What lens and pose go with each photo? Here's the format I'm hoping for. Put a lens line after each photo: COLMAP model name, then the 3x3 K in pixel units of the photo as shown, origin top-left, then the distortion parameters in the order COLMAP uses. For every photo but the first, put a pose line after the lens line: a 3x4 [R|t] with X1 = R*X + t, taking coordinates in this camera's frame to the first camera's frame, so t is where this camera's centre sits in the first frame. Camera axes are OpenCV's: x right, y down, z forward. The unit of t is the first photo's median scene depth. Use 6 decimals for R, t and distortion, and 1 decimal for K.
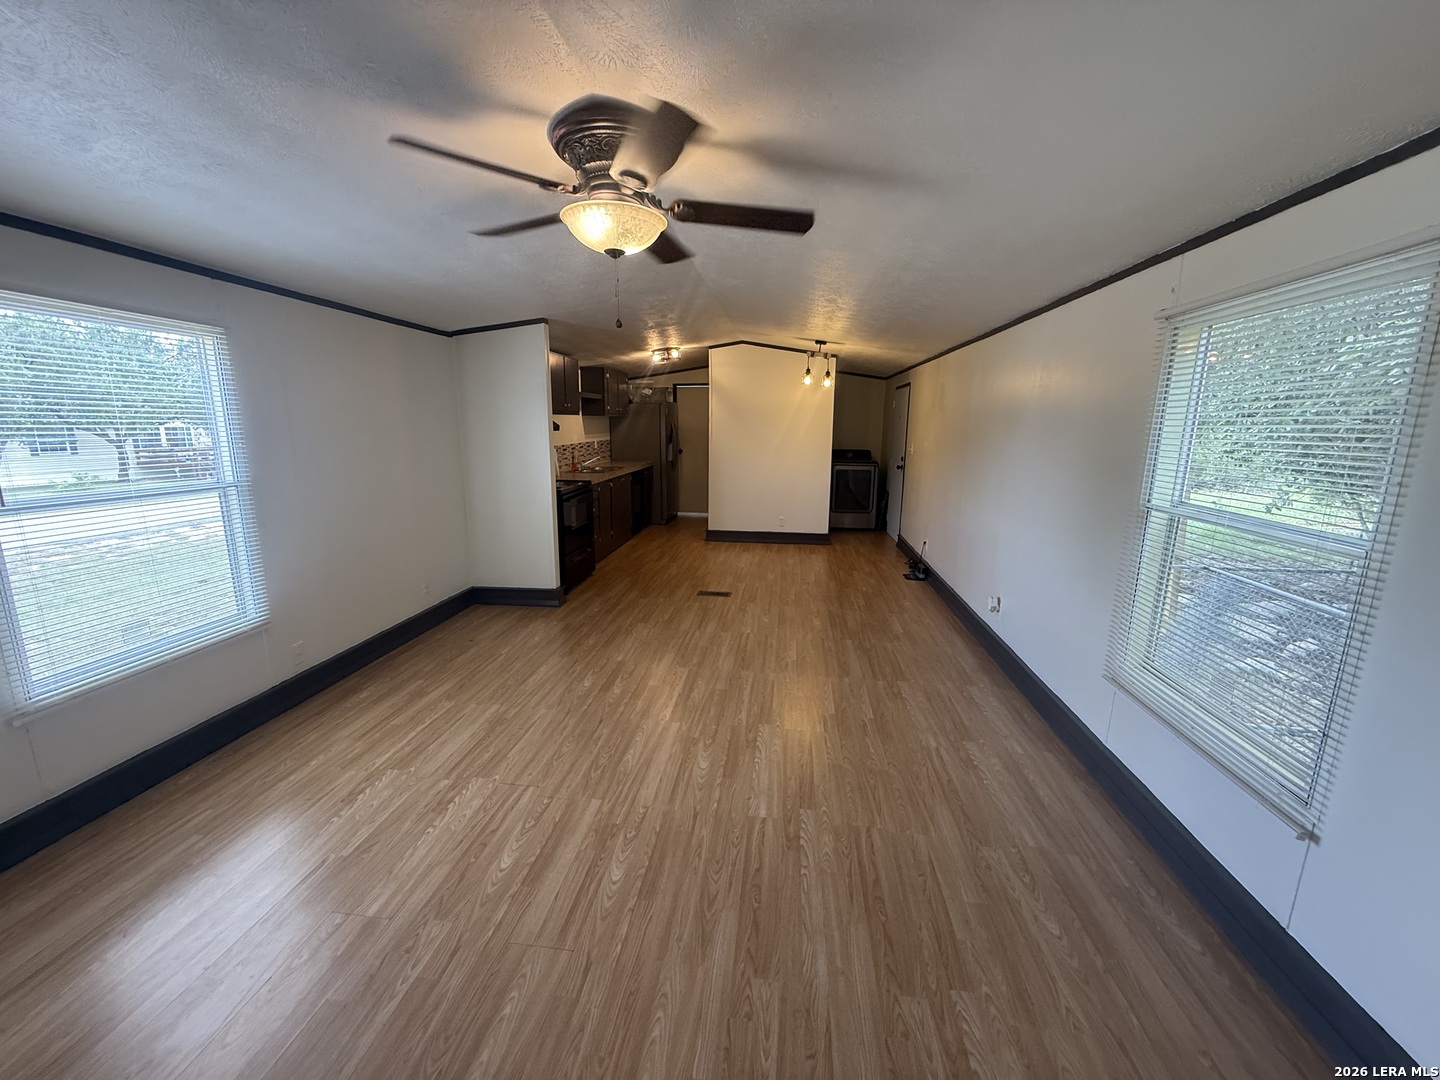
lens RADIAL K [[590.8, 0, 718.3], [0, 590.8, 545.3], [0, 0, 1]] dist [0.021440, 0.000072]
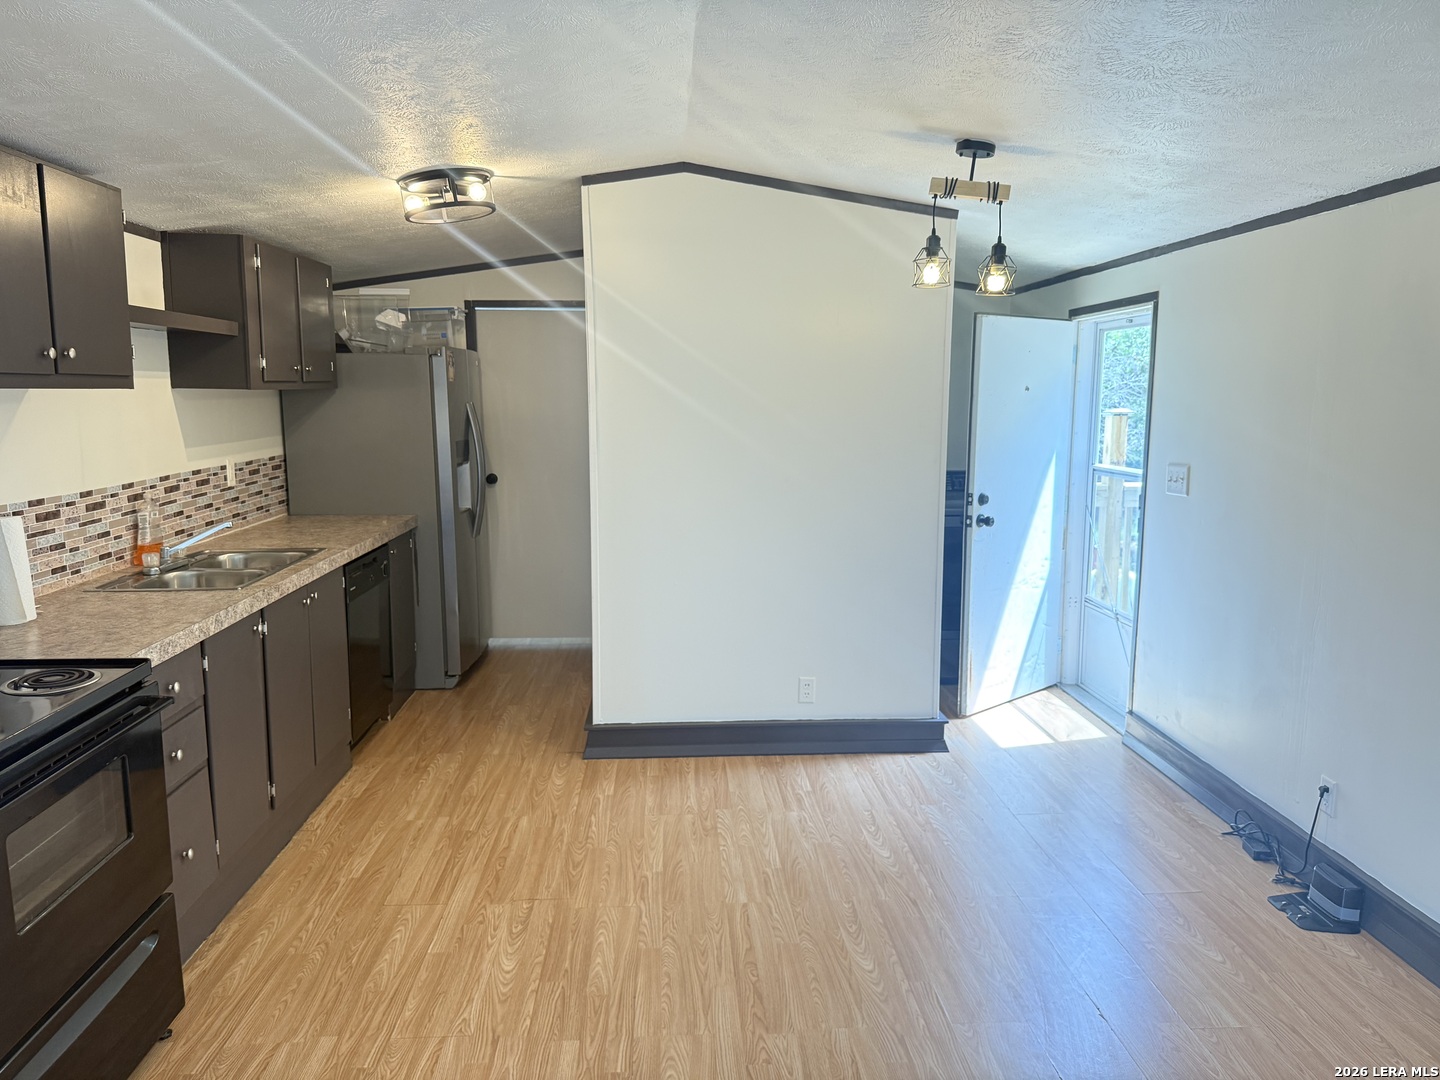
lens RADIAL K [[1026.8, 0, 730.8], [0, 1026.8, 567.8], [0, 0, 1]] dist [0.046324, -0.056306]
pose [[0.982947, -0.034101, 0.180699, -0.041199], [0.040370, 0.998700, -0.031128, -0.091970], [-0.179402, 0.037892, 0.983046, 0.398344]]
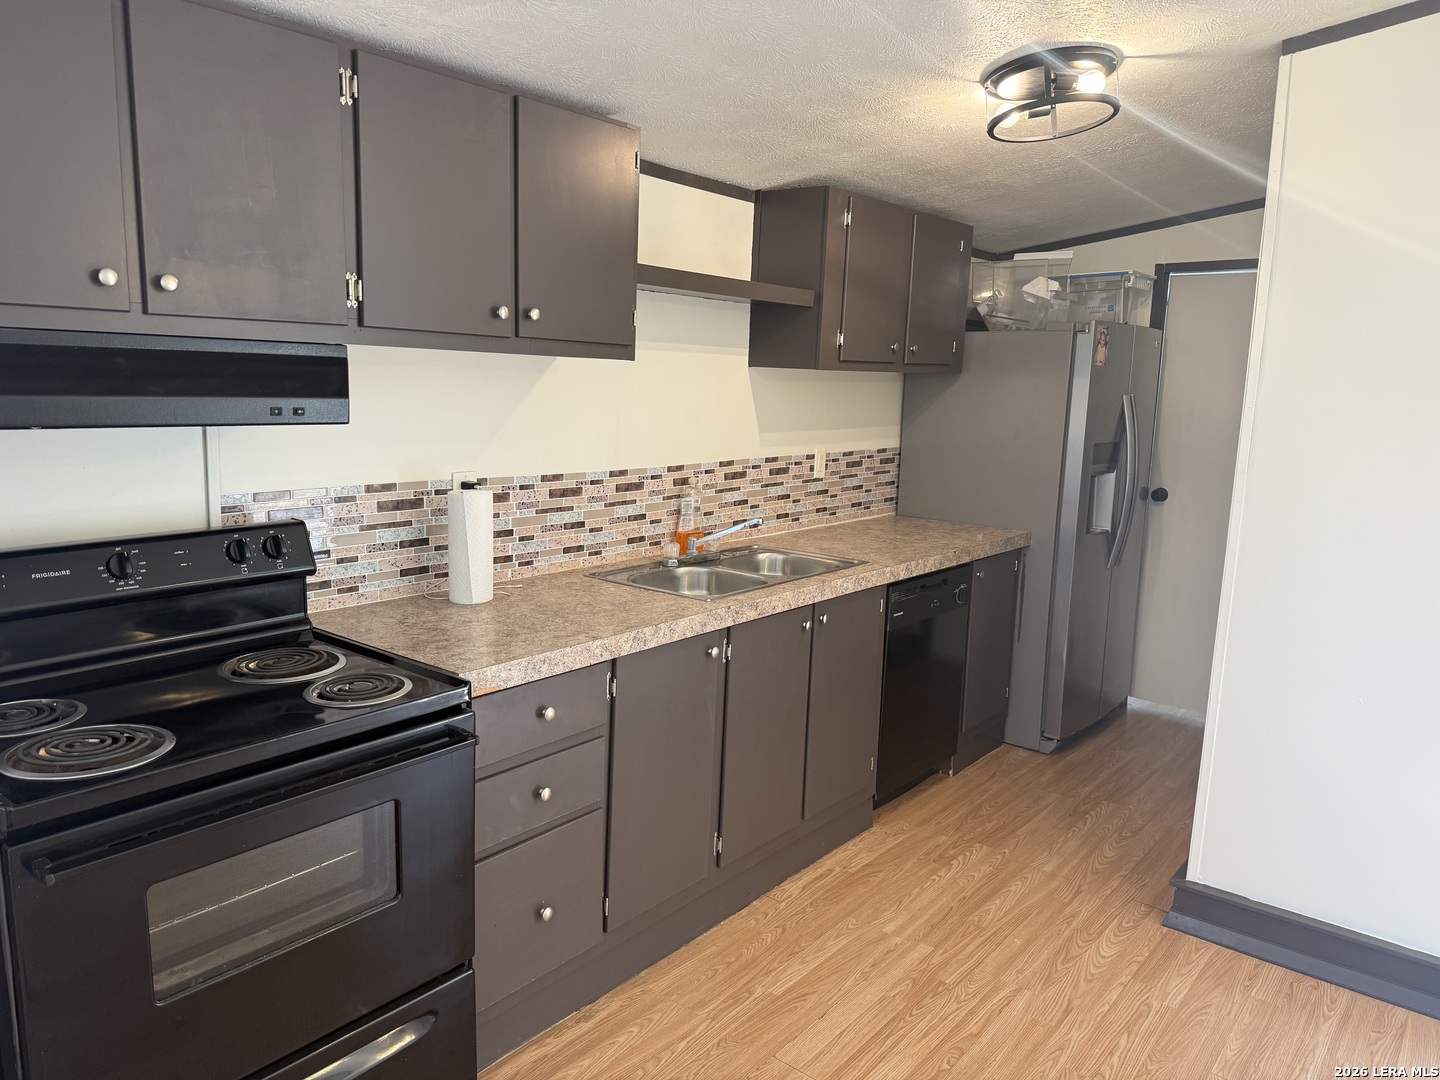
lens RADIAL K [[1026.8, 0, 721.7], [0, 1026.8, 549.1], [0, 0, 1]] dist [0.046324, -0.056306]
pose [[0.851145, 0.108789, -0.513534, 0.019927], [-0.133589, 0.990970, -0.011484, -0.118743], [0.507647, 0.078377, 0.857993, 0.550970]]
